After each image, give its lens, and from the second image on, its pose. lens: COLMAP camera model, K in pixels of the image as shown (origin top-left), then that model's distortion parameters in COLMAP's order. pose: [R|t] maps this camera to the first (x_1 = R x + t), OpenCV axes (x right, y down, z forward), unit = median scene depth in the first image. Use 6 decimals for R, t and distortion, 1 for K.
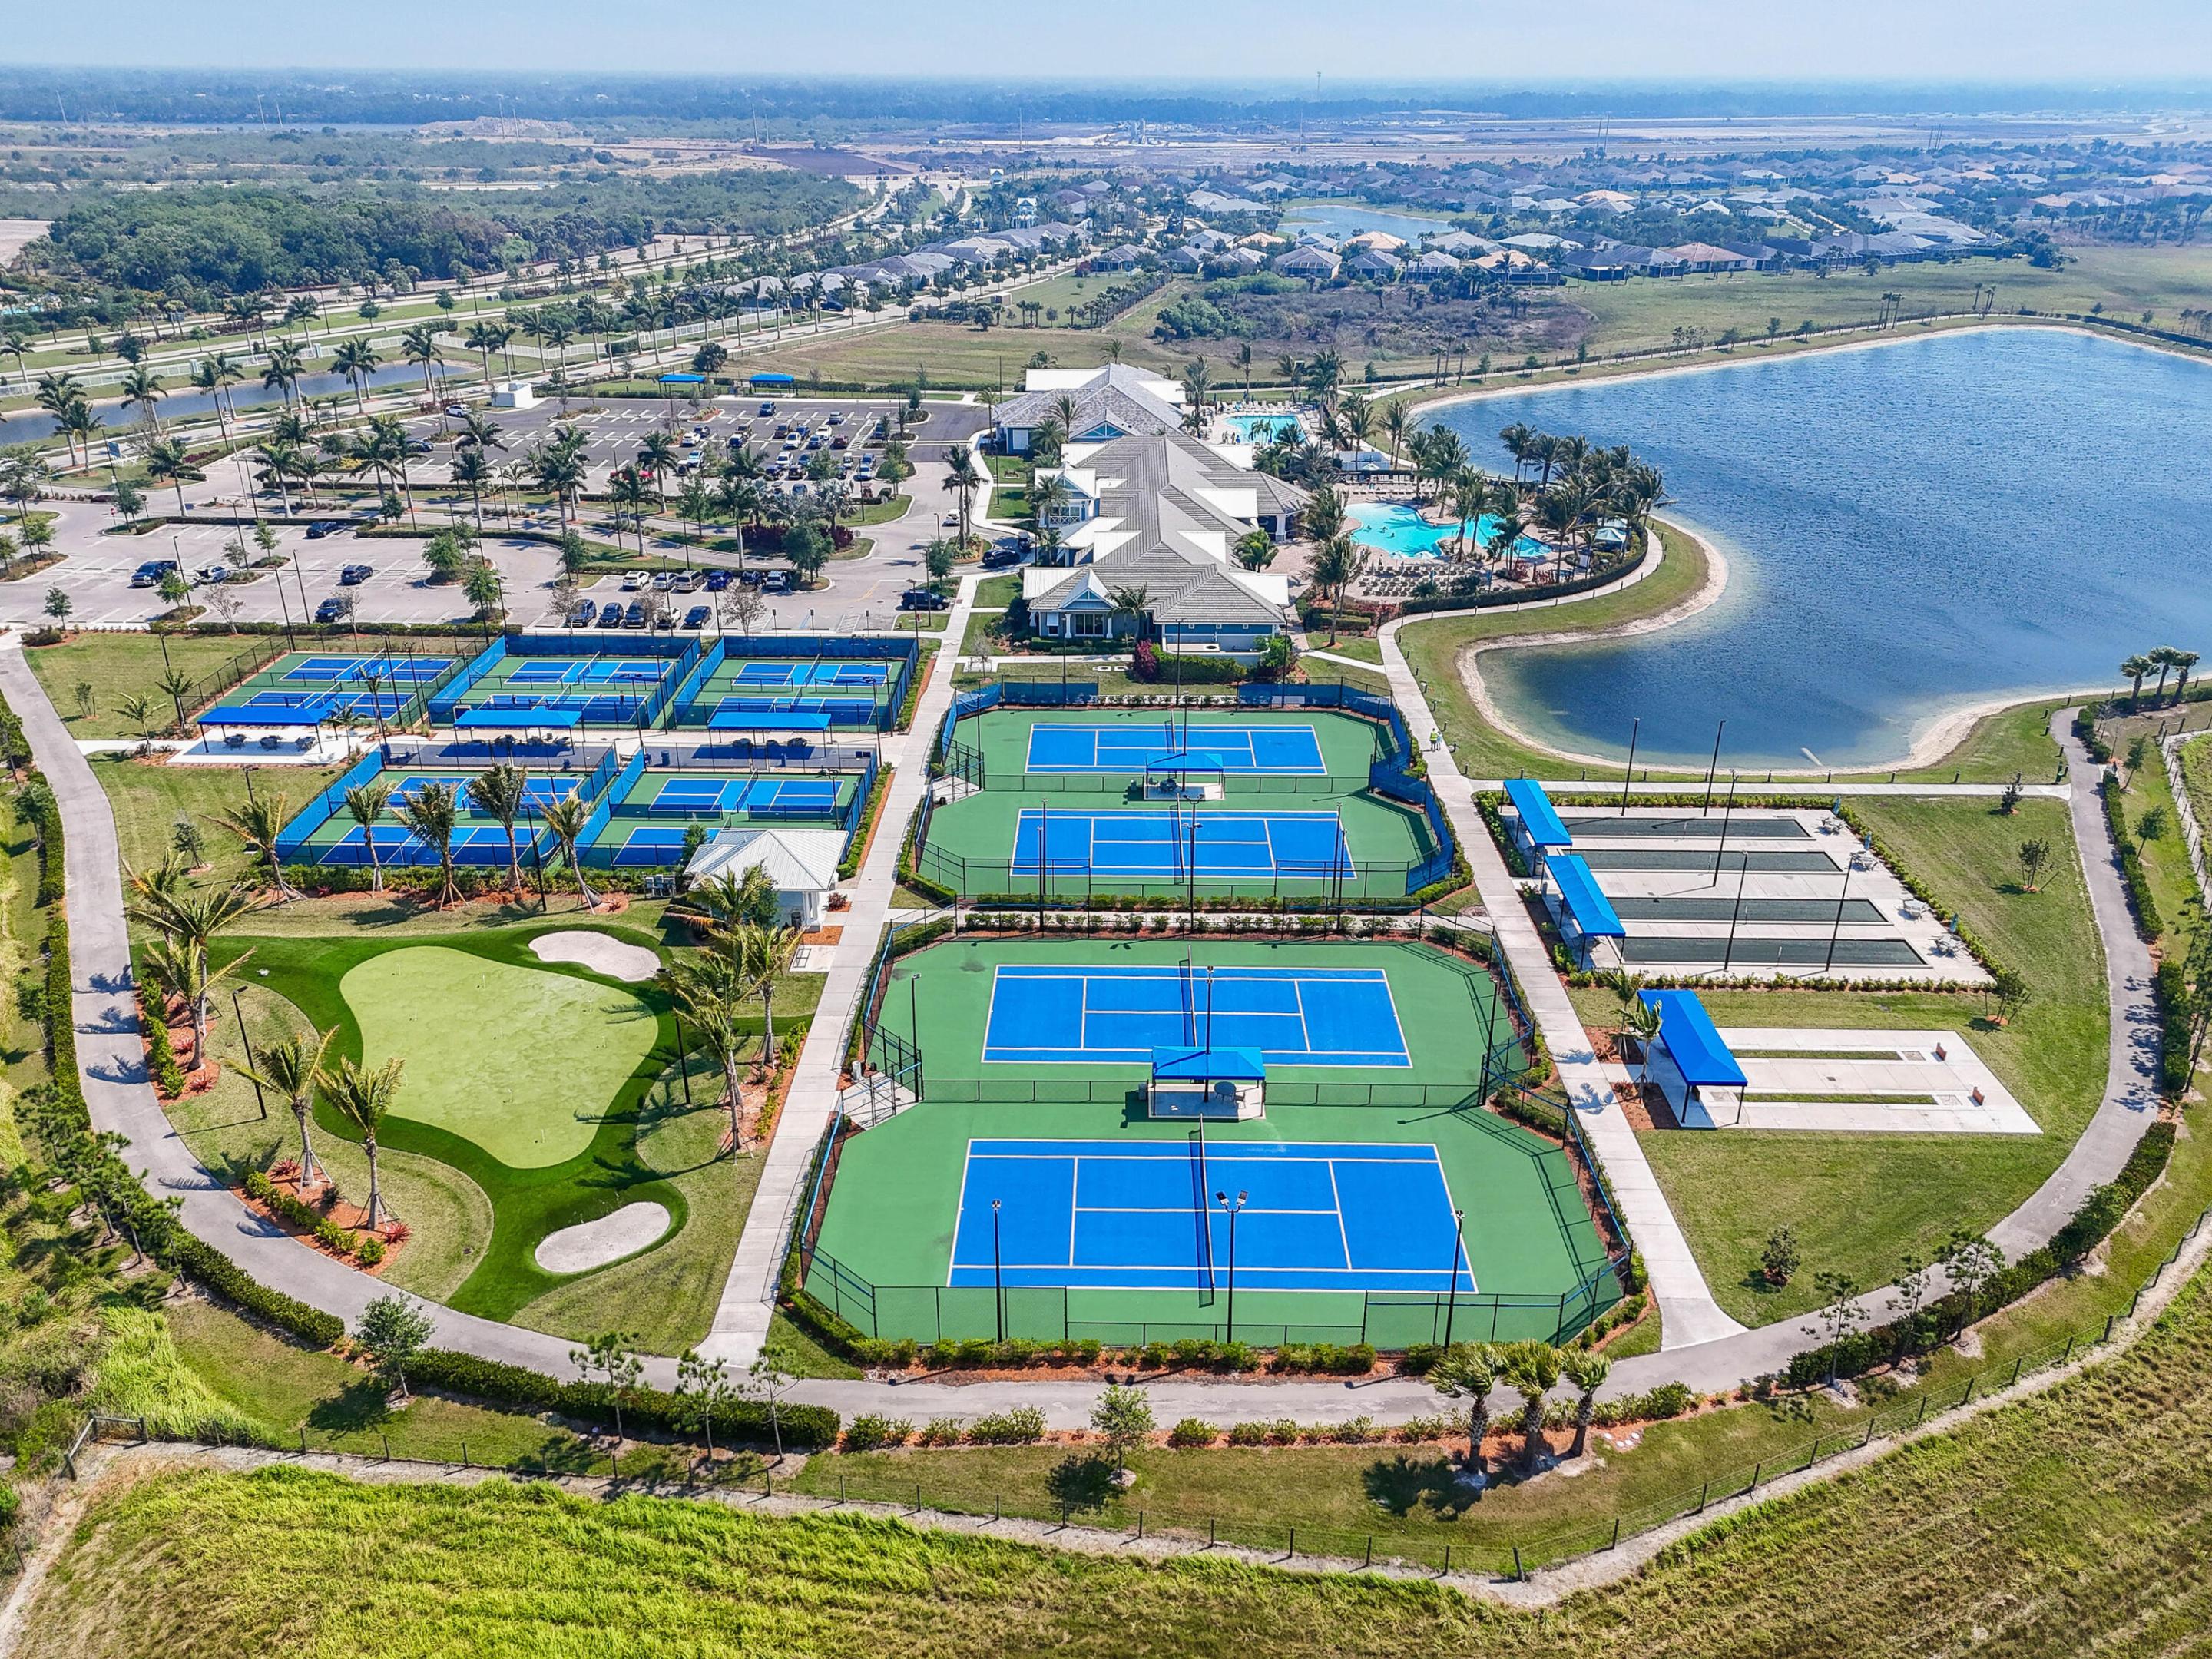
lens RADIAL K [[1635.8, 0, 1111.2], [0, 1635.8, 814.0], [0, 0, 1]] dist [0.073333, -0.057351]
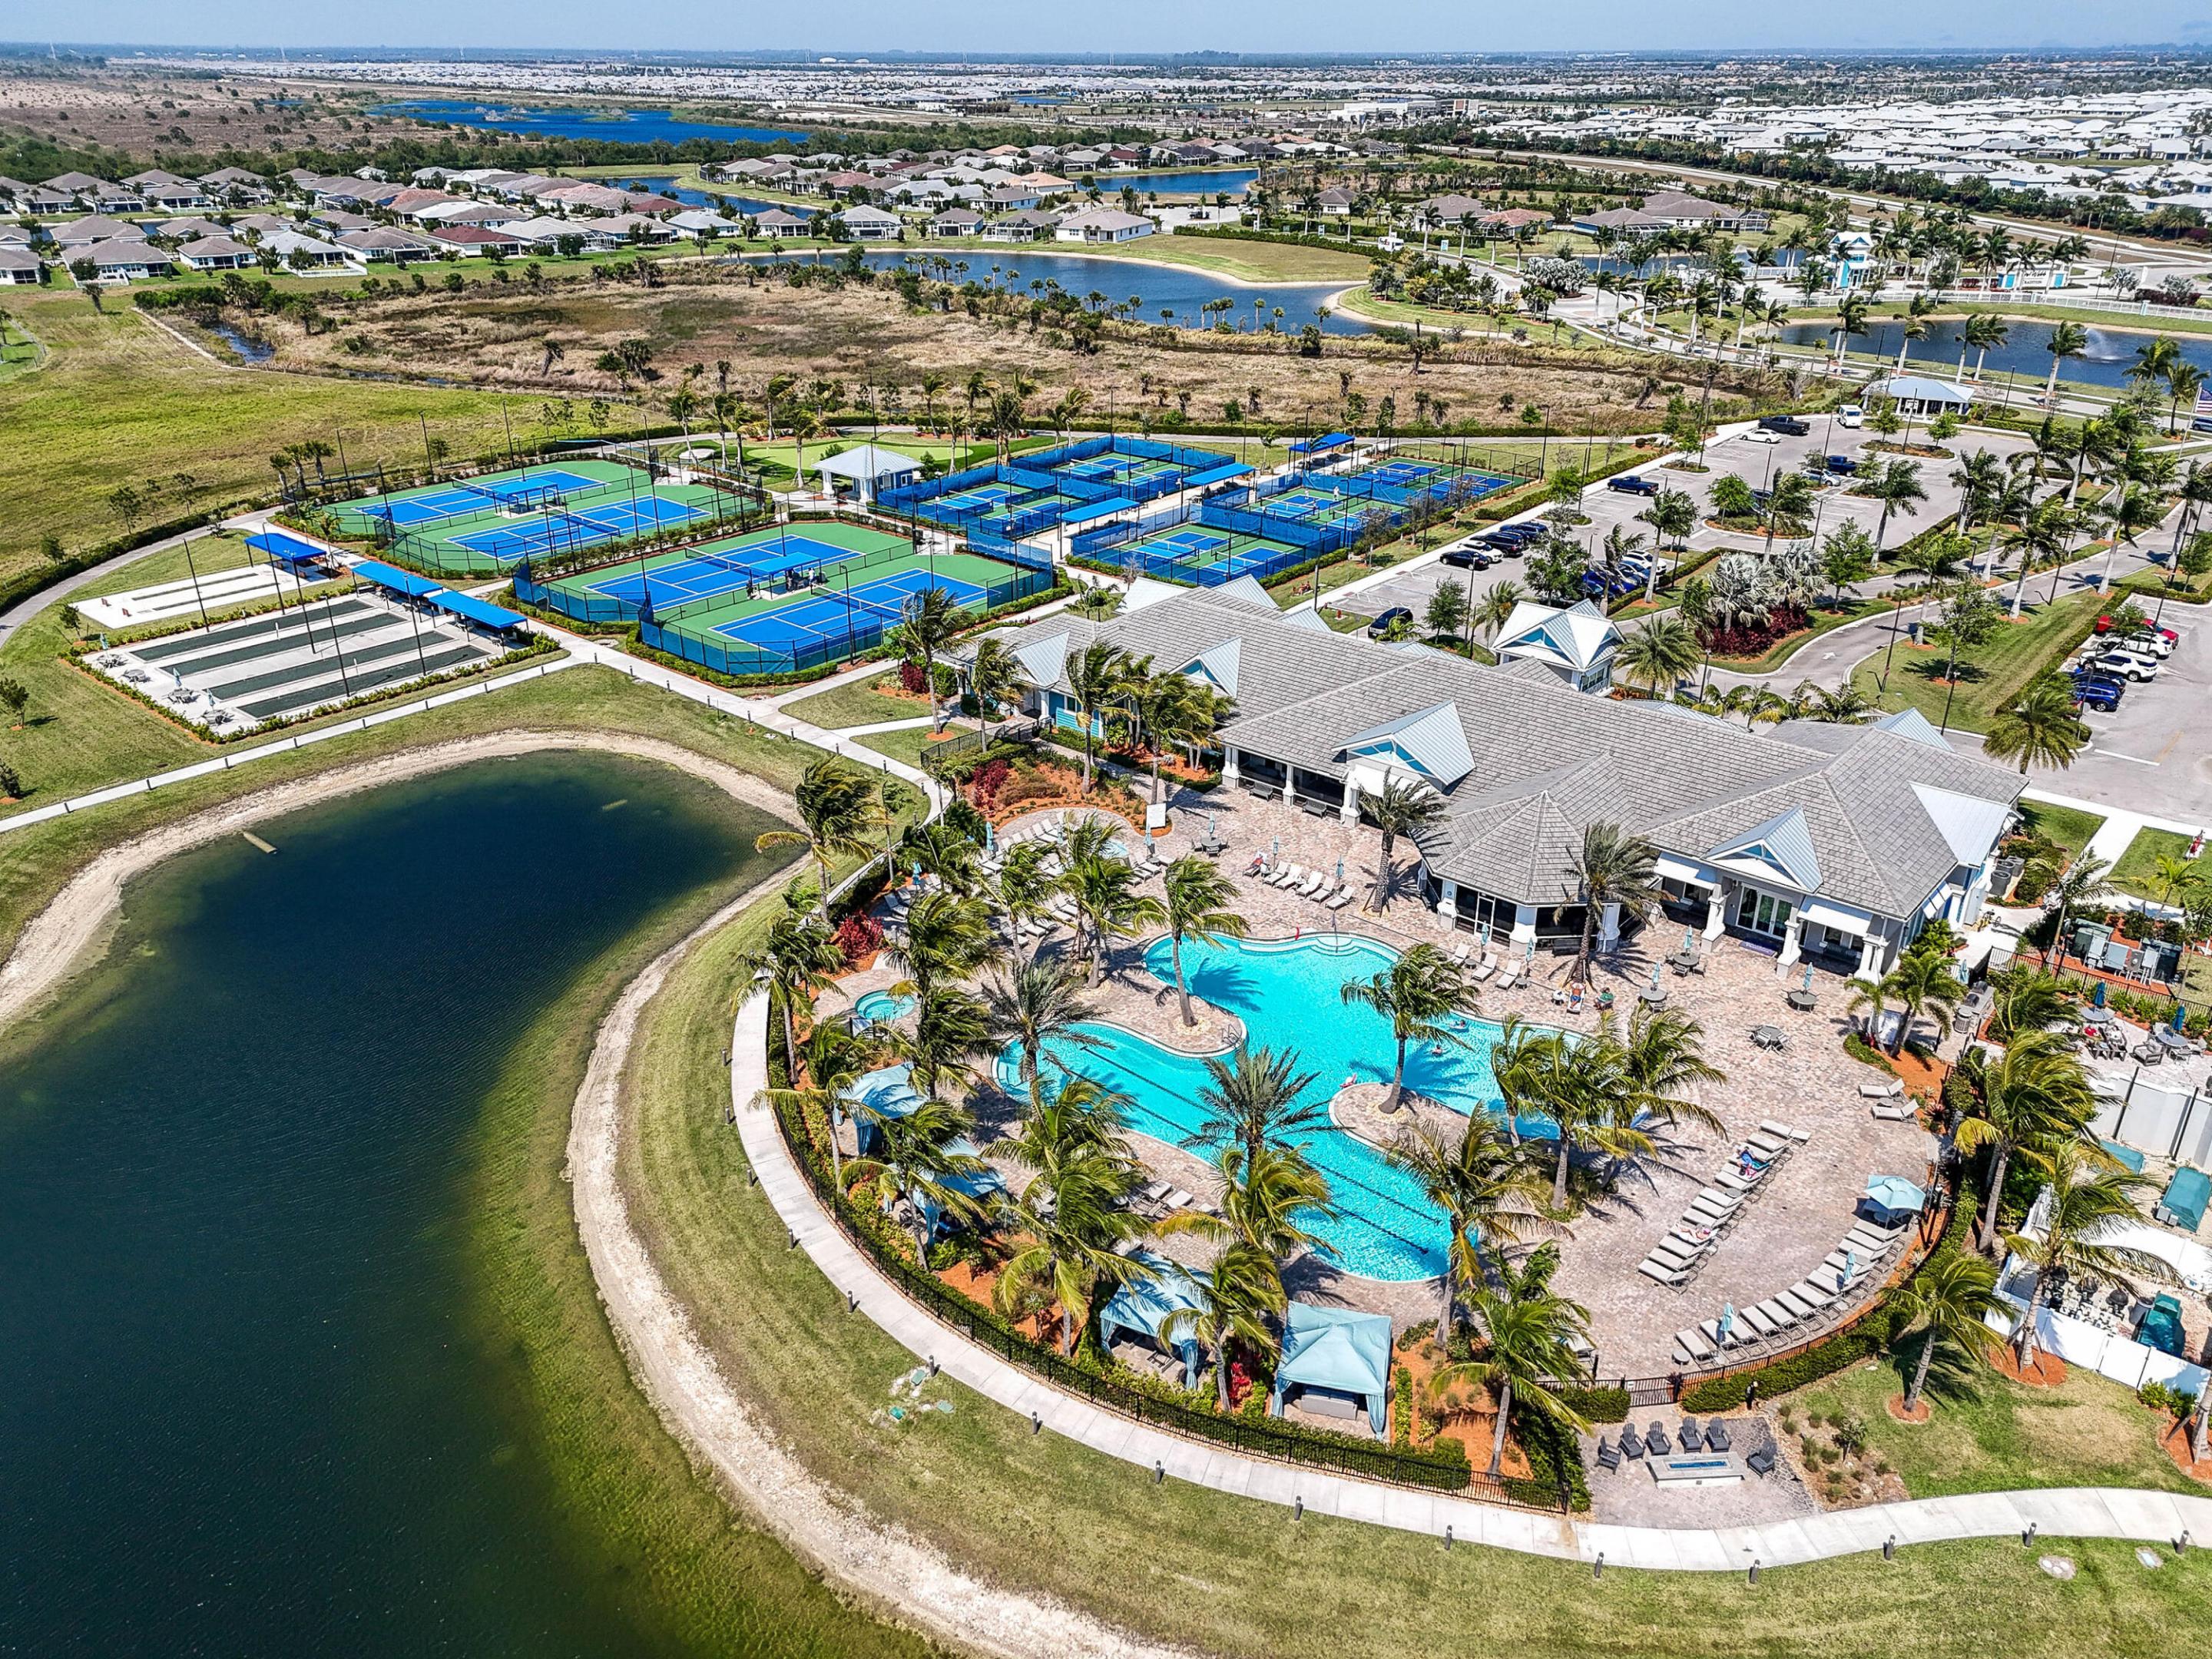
lens RADIAL K [[1635.8, 0, 1118.1], [0, 1635.8, 832.3], [0, 0, 1]] dist [0.073333, -0.057351]
pose [[-0.645973, 0.320107, -0.693001, 0.779300], [-0.320153, 0.710522, 0.626627, -0.717619], [0.692980, 0.626650, -0.356495, 1.730342]]
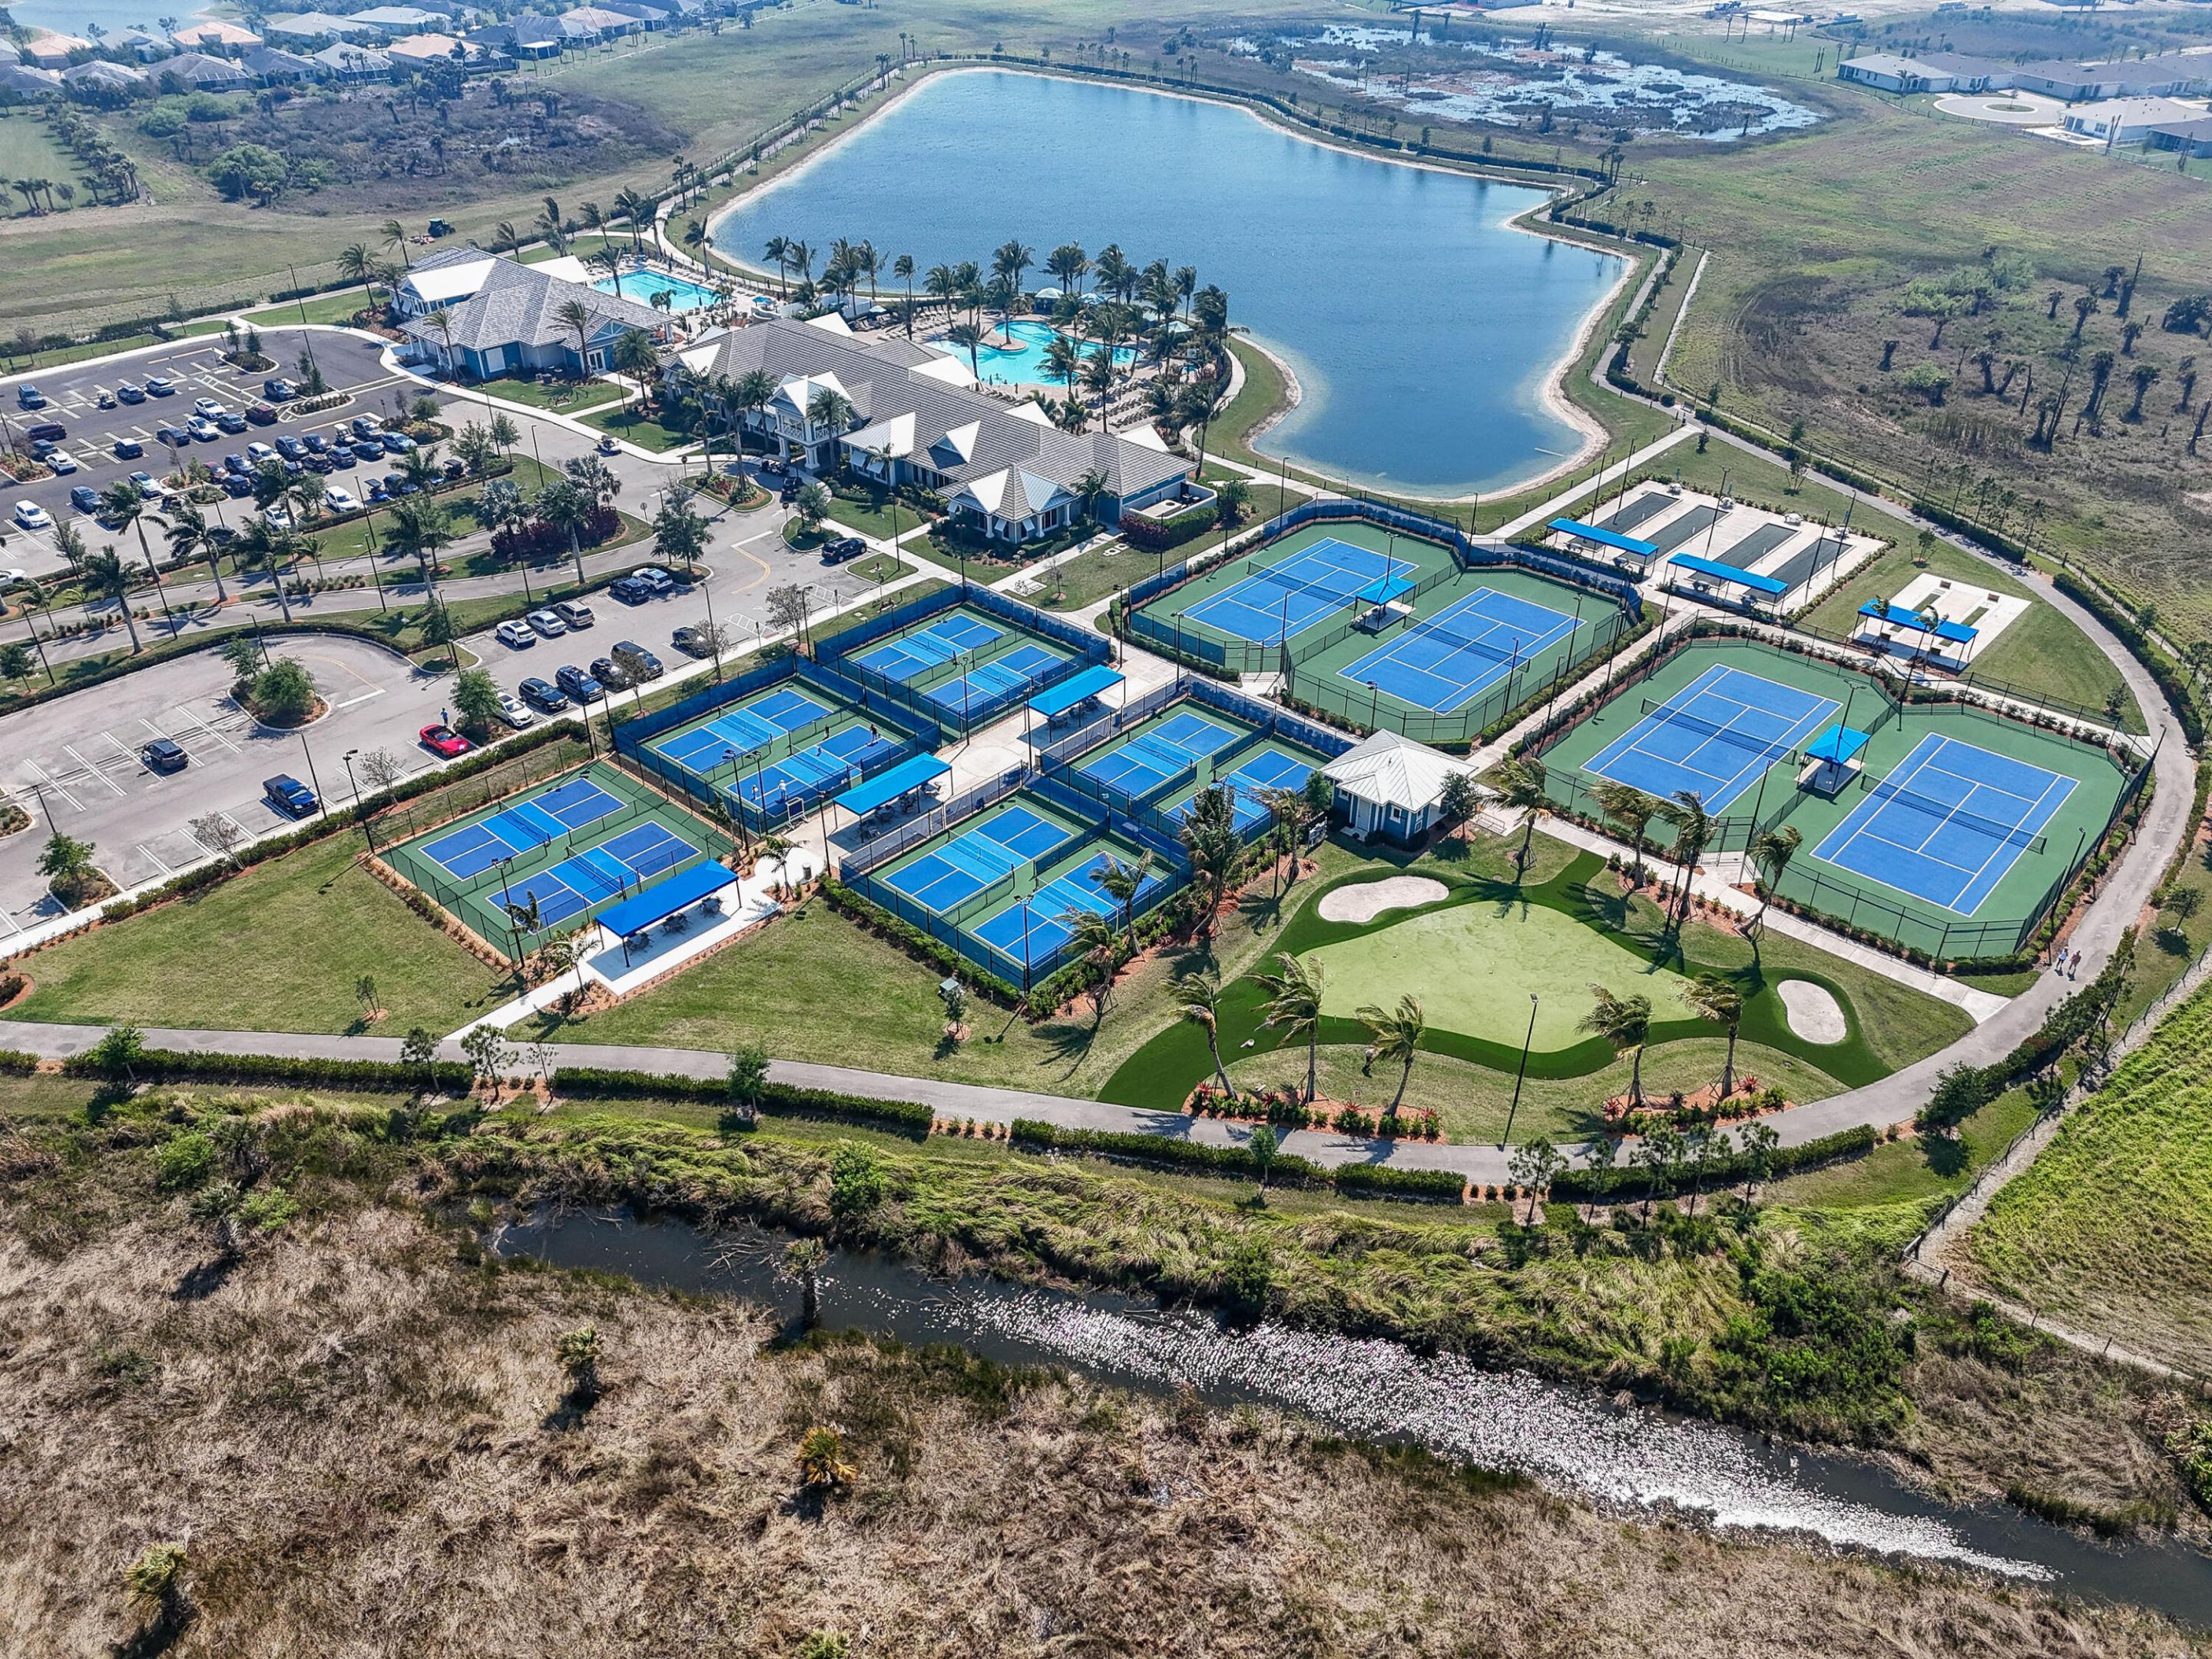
lens RADIAL K [[1635.8, 0, 1104.3], [0, 1635.8, 808.9], [0, 0, 1]] dist [0.073333, -0.057351]
pose [[0.664687, -0.404211, 0.628334, -0.947148], [0.305934, 0.914521, 0.264682, -0.276206], [-0.681612, 0.016298, 0.731532, 0.257707]]
